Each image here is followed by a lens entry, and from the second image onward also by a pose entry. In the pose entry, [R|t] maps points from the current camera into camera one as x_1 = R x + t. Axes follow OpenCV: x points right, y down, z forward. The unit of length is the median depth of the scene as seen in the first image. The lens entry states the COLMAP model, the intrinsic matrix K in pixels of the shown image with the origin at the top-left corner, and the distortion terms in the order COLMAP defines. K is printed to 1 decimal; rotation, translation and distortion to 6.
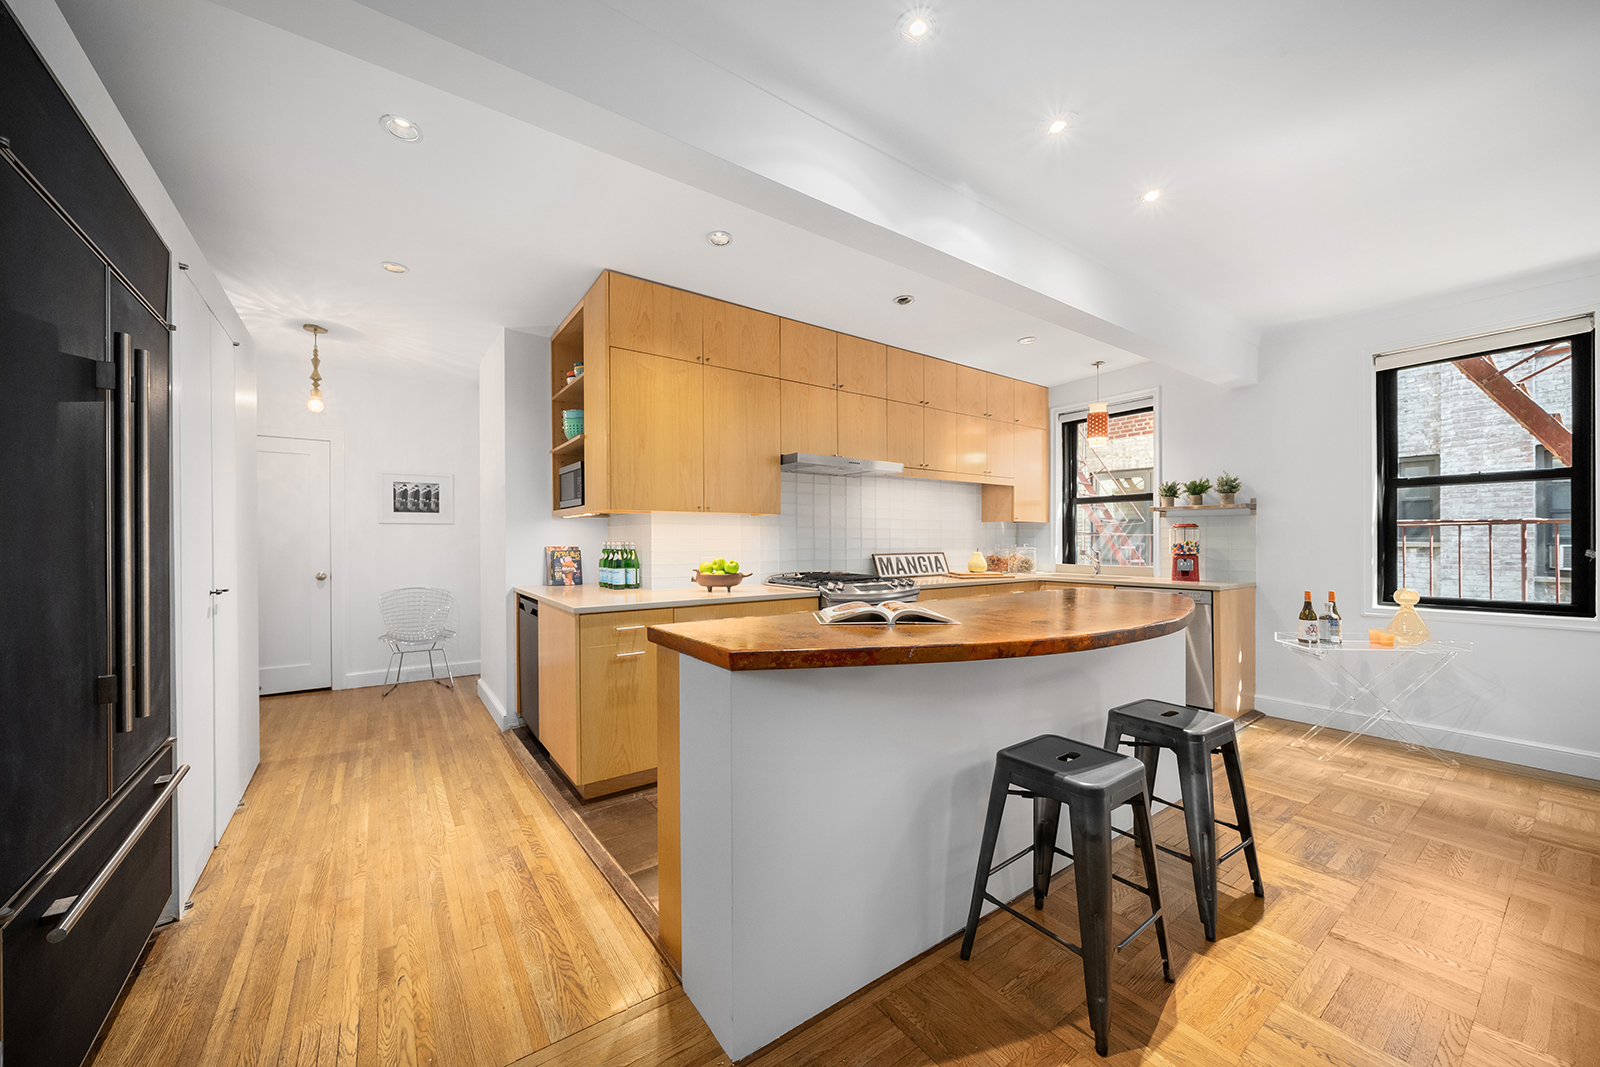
lens RADIAL K [[606.9, 0, 798.0], [0, 606.9, 539.8], [0, 0, 1]] dist [0.000232, 0.000394]
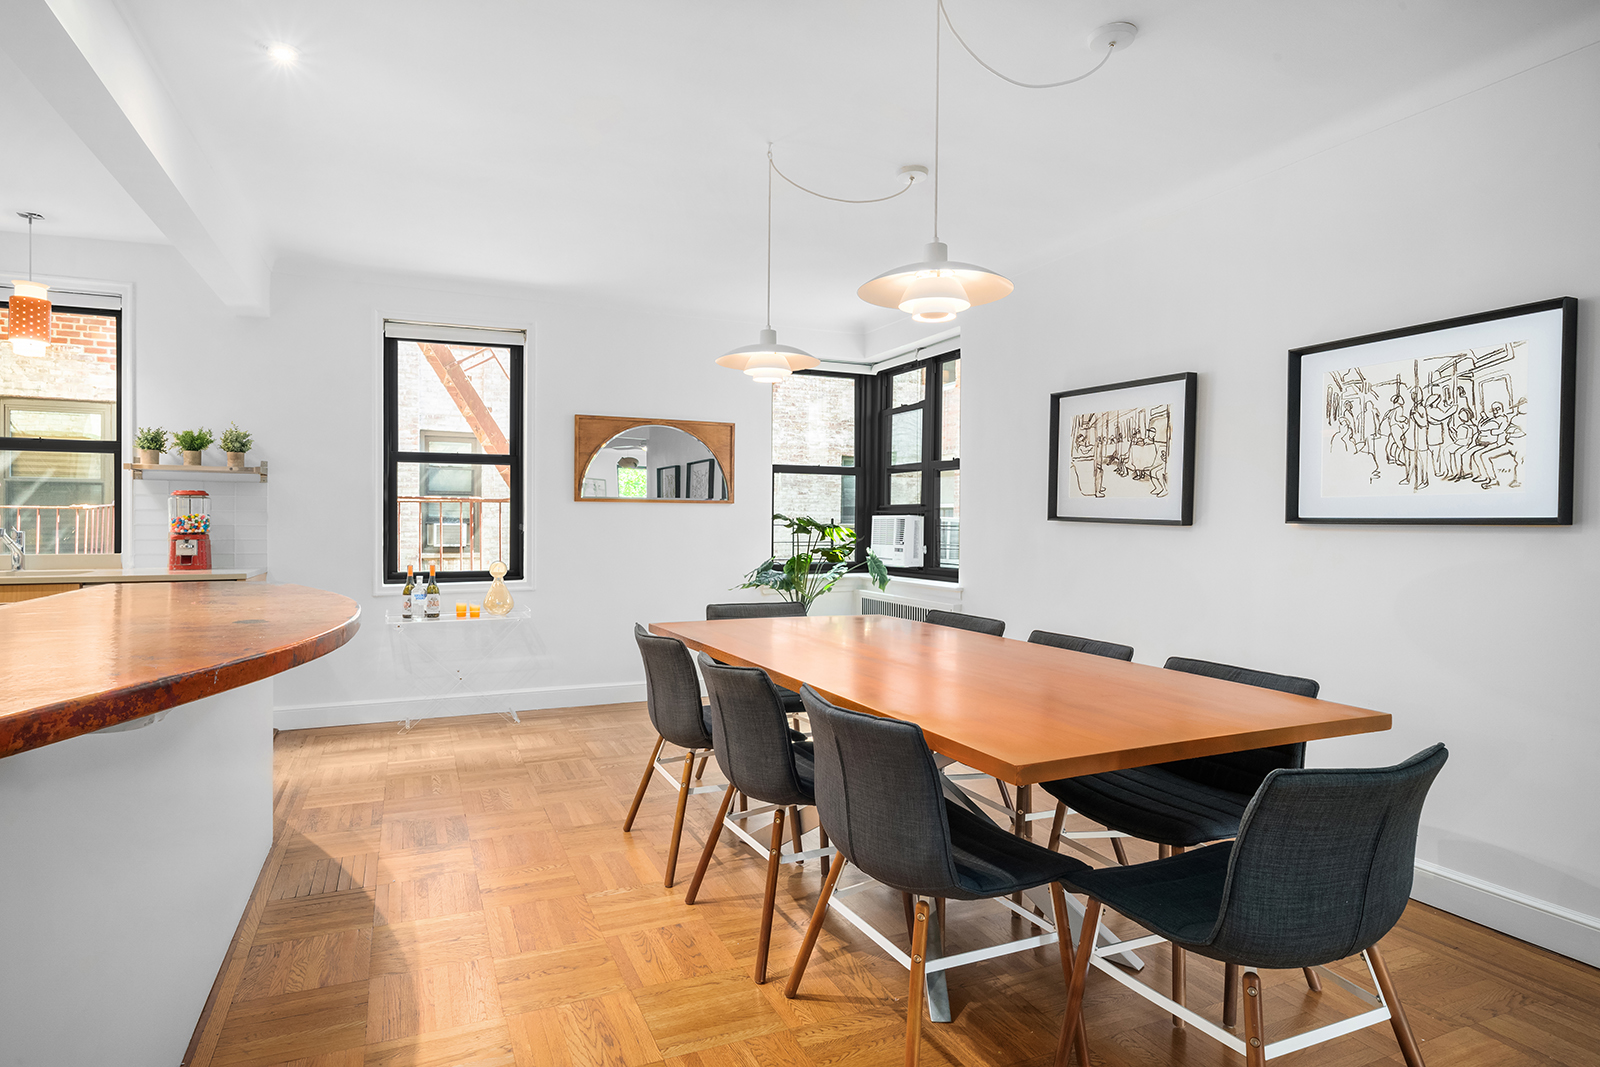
lens RADIAL K [[874.6, 0, 793.7], [0, 874.6, 530.9], [0, 0, 1]] dist [0.045732, 0.000640]
pose [[0.190776, -0.007813, 0.981602, -0.260585], [-0.002577, 0.999961, 0.008460, 0.010849], [-0.981630, -0.004143, 0.190749, 0.100843]]
